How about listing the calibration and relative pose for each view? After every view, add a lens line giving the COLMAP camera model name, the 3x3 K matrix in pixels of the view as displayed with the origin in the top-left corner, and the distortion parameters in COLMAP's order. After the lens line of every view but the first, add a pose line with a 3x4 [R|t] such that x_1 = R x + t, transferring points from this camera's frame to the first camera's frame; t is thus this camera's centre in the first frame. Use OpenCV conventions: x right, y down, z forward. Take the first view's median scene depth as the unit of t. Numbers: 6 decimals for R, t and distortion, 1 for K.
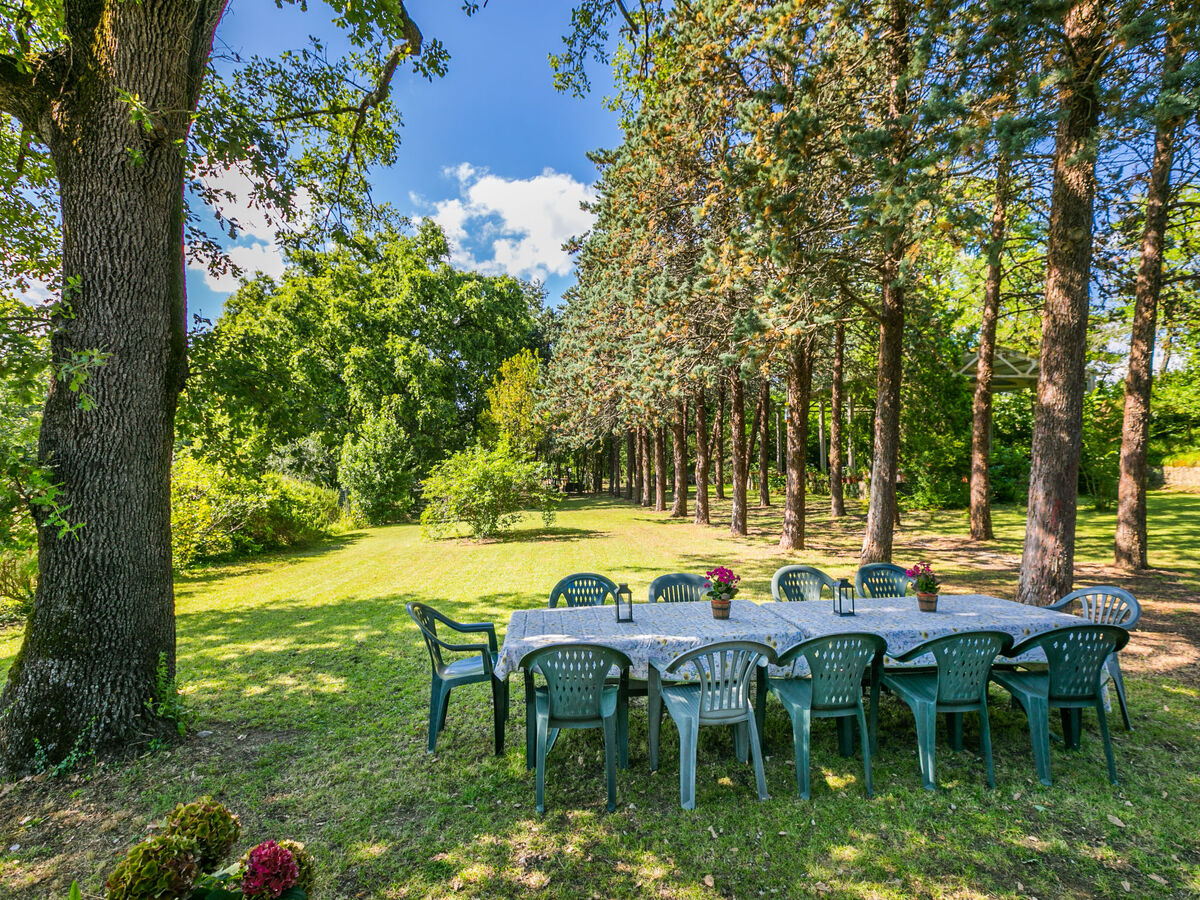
lens RADIAL K [[606.6, 0, 603.2], [0, 606.6, 448.7], [0, 0, 1]] dist [0.022166, -0.010969]
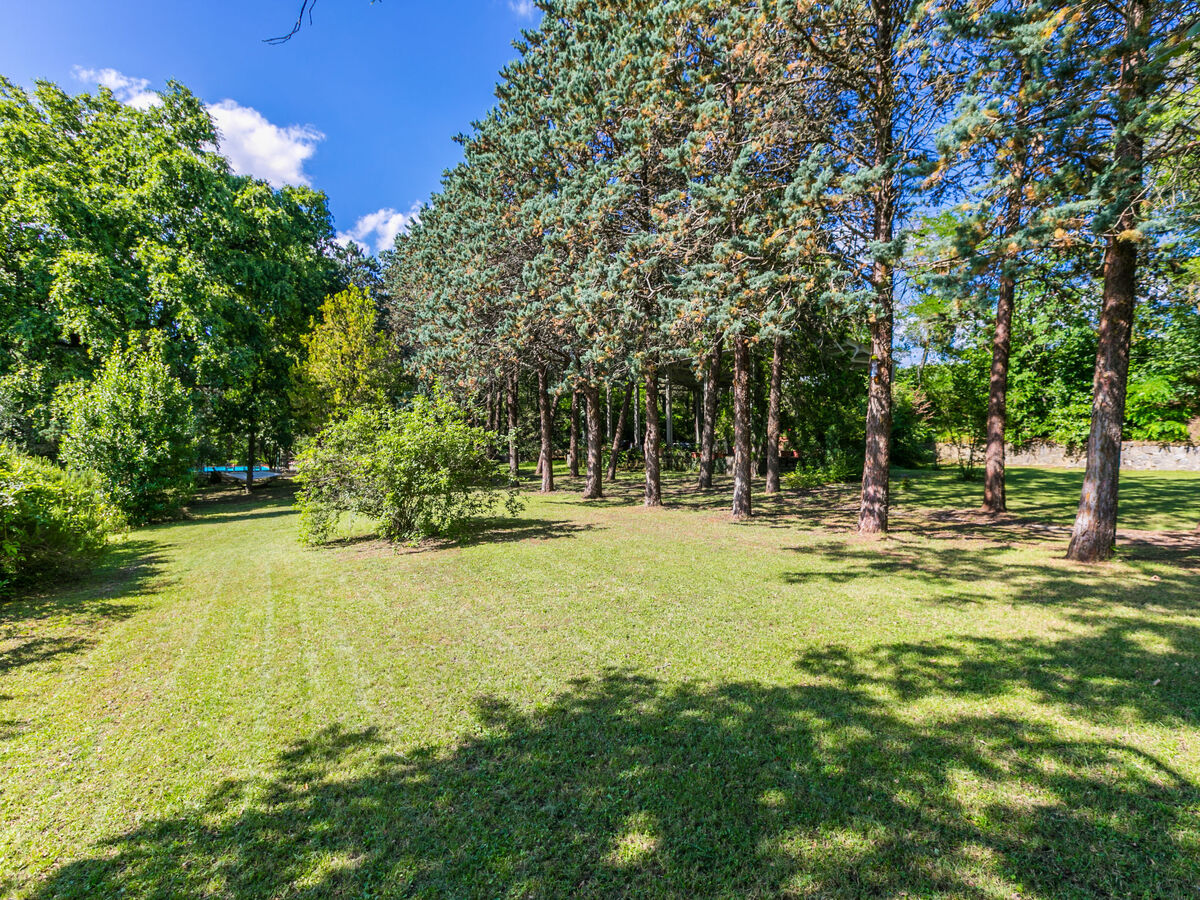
lens RADIAL K [[606.6, 0, 603.2], [0, 606.6, 448.7], [0, 0, 1]] dist [0.022166, -0.010969]
pose [[0.910295, 0.000759, 0.413958, -0.183216], [-0.014748, 0.999423, 0.030600, 0.015013], [-0.413696, -0.033961, 0.909781, 0.193803]]
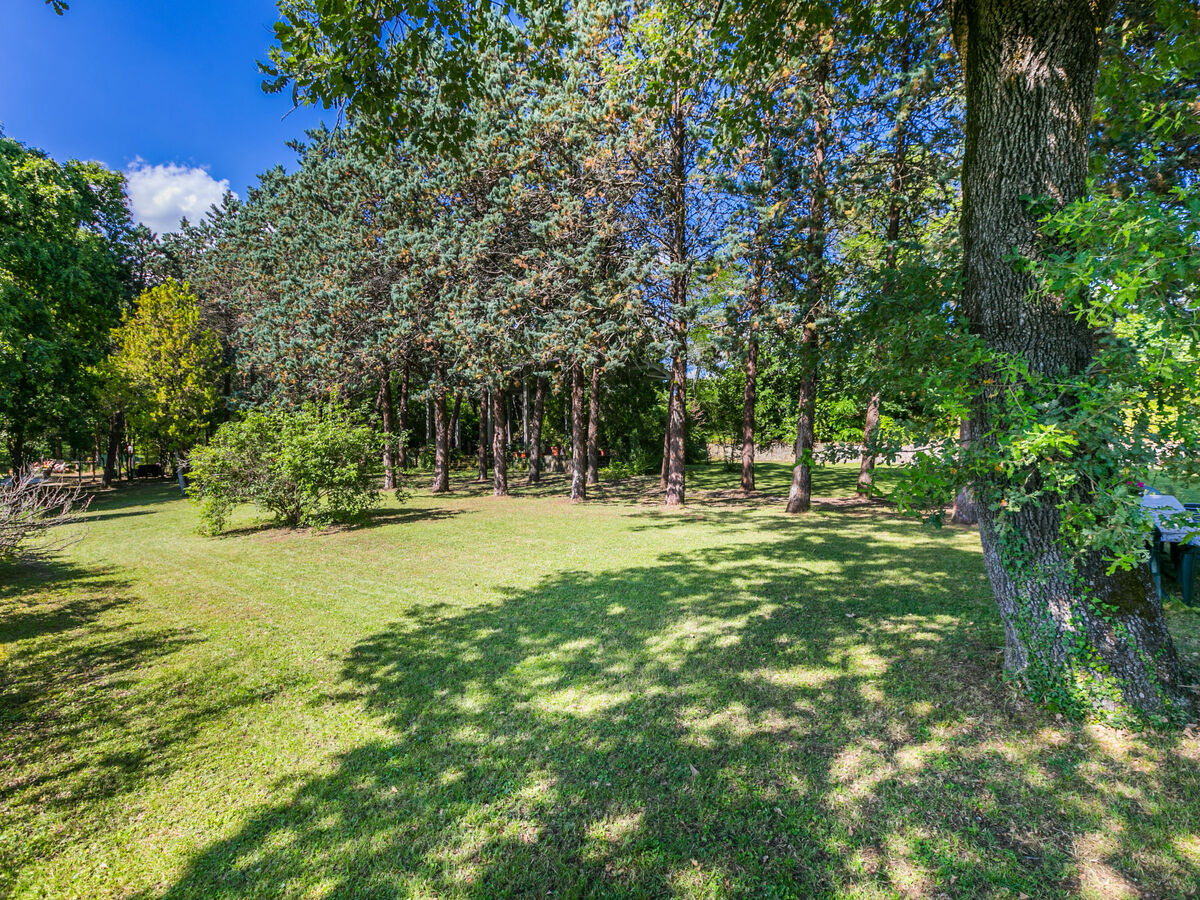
lens RADIAL K [[606.6, 0, 603.2], [0, 606.6, 448.7], [0, 0, 1]] dist [0.022166, -0.010969]
pose [[0.721727, -0.000796, 0.692177, -0.301043], [-0.019623, 0.999574, 0.021610, 0.015905], [-0.691899, -0.029180, 0.721404, 0.118705]]
